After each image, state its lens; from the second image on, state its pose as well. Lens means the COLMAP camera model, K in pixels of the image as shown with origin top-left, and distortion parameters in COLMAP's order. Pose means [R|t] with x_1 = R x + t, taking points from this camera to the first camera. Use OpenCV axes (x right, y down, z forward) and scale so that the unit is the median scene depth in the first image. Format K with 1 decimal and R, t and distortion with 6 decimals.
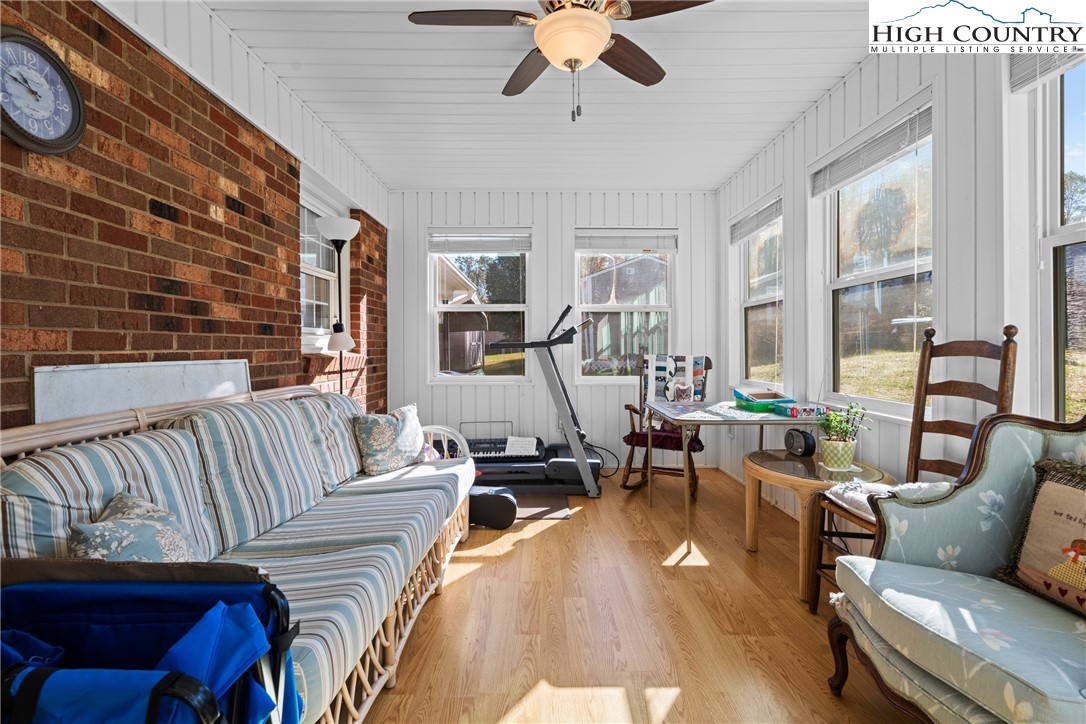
lens RADIAL K [[497.8, 0, 544.6], [0, 497.8, 346.8], [0, 0, 1]] dist [-0.001343, 0.000241]
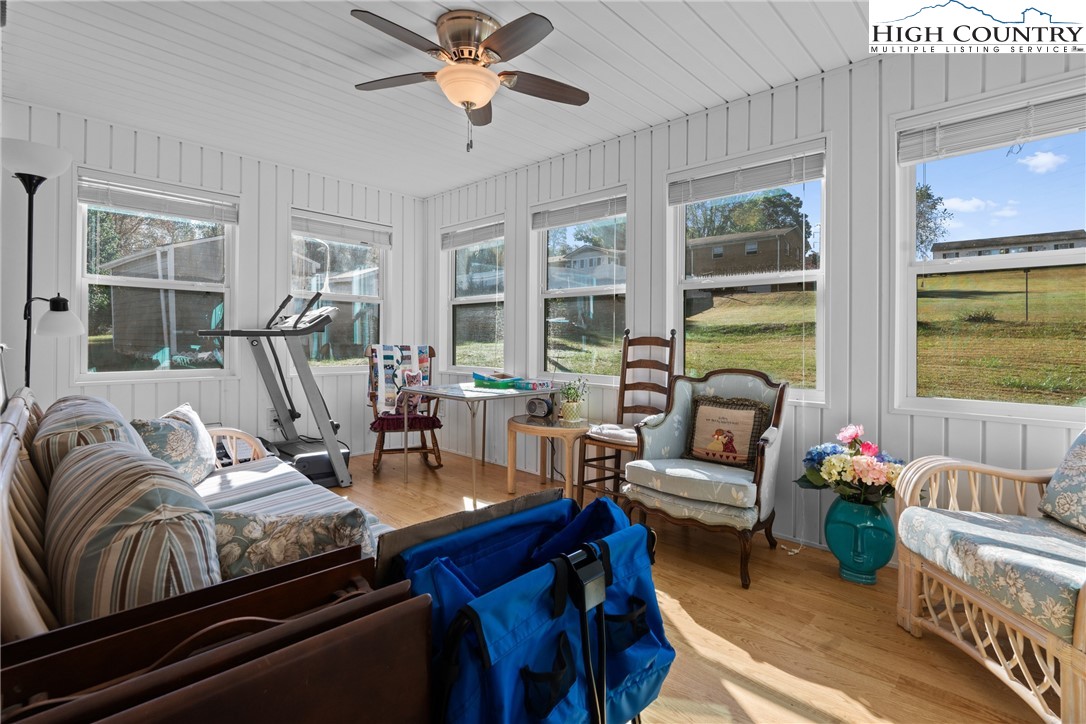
lens RADIAL K [[520.9, 0, 538.8], [0, 520.9, 332.5], [0, 0, 1]] dist [-0.002511, -0.000102]
pose [[0.688665, 0.019670, 0.724813, -0.477481], [-0.013890, 0.999806, -0.013936, 0.002271], [-0.724947, -0.000470, 0.688805, -0.001632]]
